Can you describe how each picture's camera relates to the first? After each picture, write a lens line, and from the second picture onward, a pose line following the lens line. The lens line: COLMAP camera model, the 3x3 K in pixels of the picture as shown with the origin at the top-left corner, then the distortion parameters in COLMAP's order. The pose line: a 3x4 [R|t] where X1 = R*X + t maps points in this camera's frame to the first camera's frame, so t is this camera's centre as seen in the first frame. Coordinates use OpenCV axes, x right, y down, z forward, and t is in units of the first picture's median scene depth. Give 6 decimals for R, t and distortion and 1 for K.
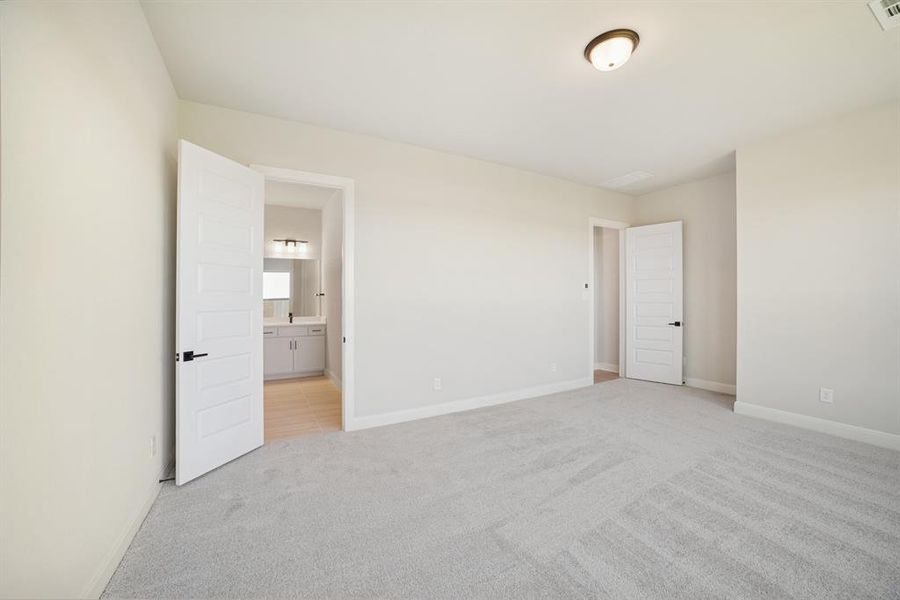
lens RADIAL K [[352.1, 0, 450.0], [0, 352.1, 300.0], [0, 0, 1]] dist [-0.023373, 0.000175]
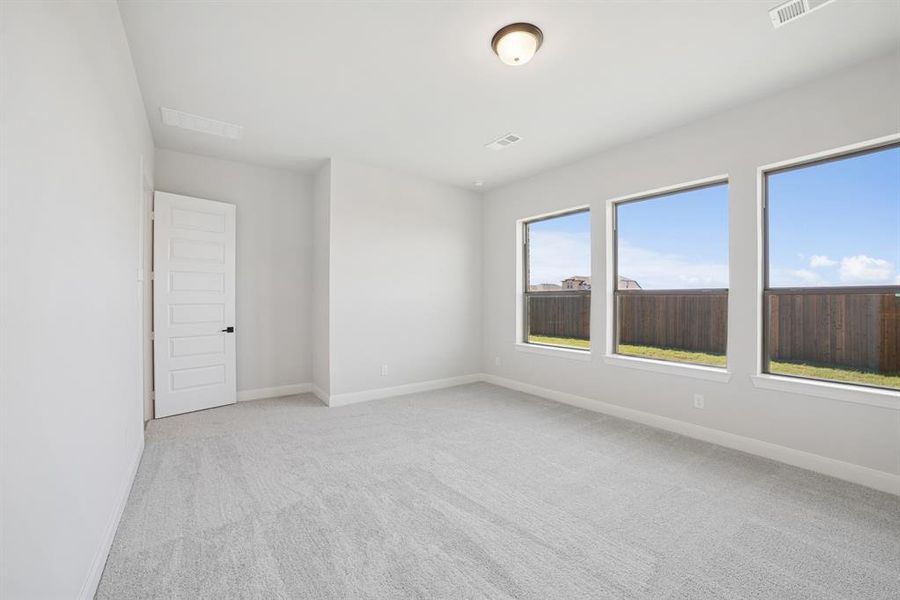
lens RADIAL K [[352.1, 0, 450.0], [0, 352.1, 300.0], [0, 0, 1]] dist [-0.023373, 0.000175]
pose [[-0.105236, 0.000081, 0.994447, -0.264961], [-0.001343, 0.999999, -0.000224, -0.001581], [-0.994446, -0.001359, -0.105236, 0.702261]]
